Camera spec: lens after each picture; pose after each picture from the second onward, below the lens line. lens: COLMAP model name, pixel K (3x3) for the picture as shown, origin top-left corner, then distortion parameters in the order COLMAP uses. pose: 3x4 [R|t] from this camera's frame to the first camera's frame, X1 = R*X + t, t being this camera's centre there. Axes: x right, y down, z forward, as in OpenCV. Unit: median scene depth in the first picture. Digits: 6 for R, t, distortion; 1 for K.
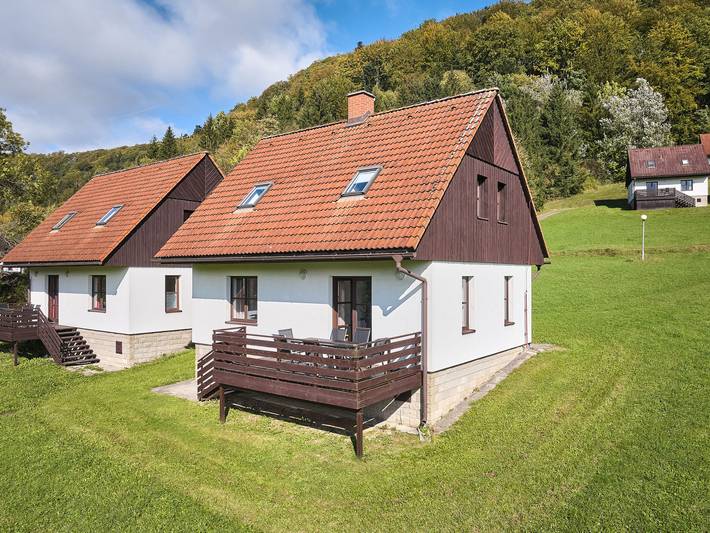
lens RADIAL K [[528.3, 0, 355.0], [0, 528.3, 266.5], [0, 0, 1]] dist [-0.000032, -0.000019]
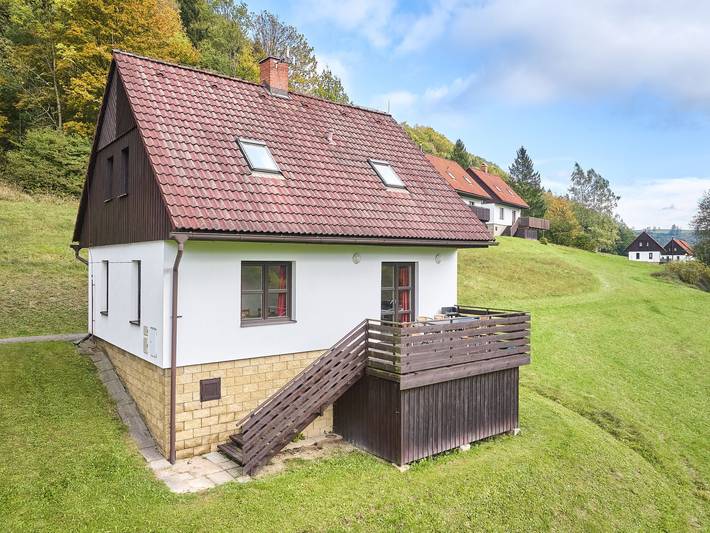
lens RADIAL K [[528.3, 0, 355.0], [0, 528.3, 266.5], [0, 0, 1]] dist [-0.000032, -0.000019]
pose [[0.269260, -0.016979, 0.962918, -0.685191], [-0.016705, 0.999612, 0.022297, 0.003839], [-0.962923, -0.022089, 0.268872, 0.500544]]
